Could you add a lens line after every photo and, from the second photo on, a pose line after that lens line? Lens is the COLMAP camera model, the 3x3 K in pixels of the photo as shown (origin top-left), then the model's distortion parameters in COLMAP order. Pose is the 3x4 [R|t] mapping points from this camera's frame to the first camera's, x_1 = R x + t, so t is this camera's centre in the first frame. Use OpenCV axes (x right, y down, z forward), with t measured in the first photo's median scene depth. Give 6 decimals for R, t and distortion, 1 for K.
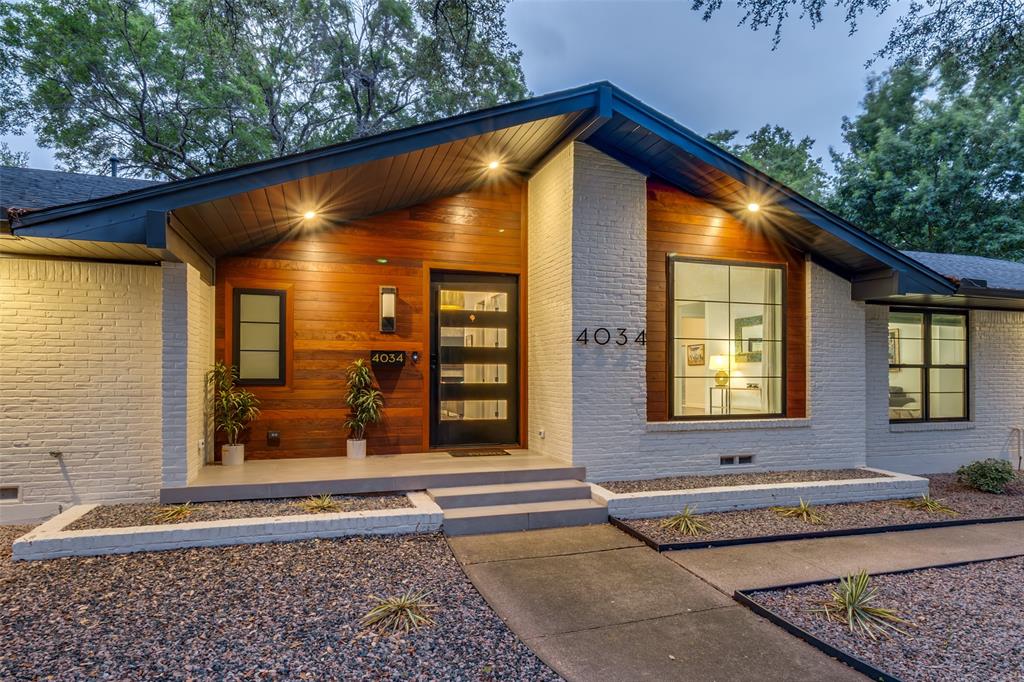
lens RADIAL K [[593.7, 0, 510.2], [0, 593.7, 356.2], [0, 0, 1]] dist [-0.056883, -0.000075]
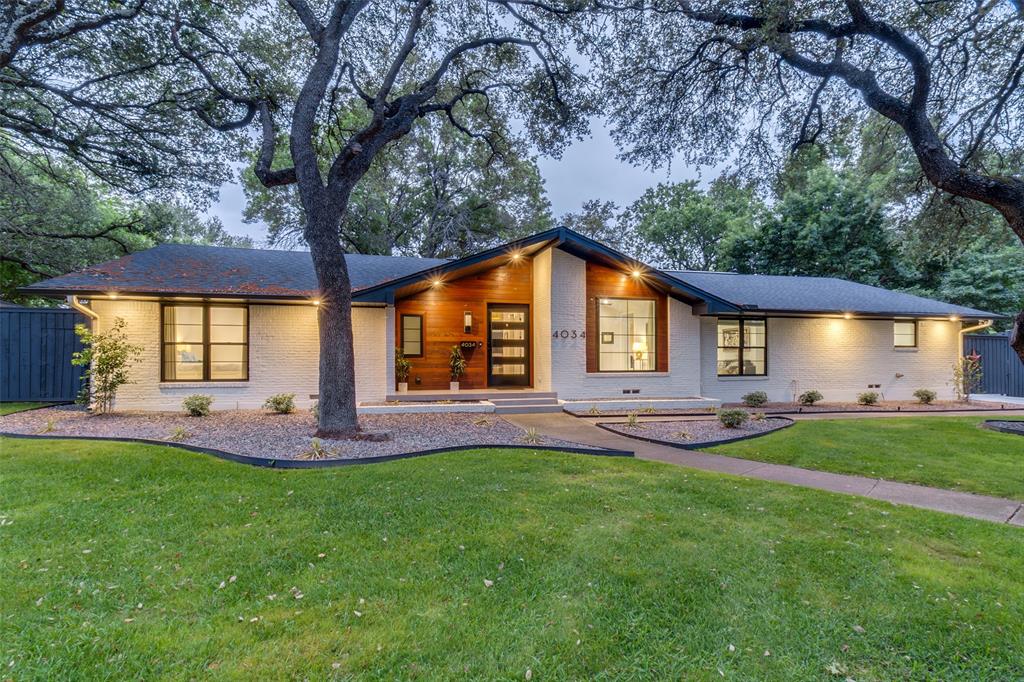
lens RADIAL K [[492.9, 0, 512.0], [0, 492.9, 341.0], [0, 0, 1]] dist [-0.000002, -0.000002]
pose [[0.998098, -0.006847, -0.061260, 0.062475], [0.006374, 0.999948, -0.007914, 0.004834], [0.061311, 0.007508, 0.998090, -0.774831]]
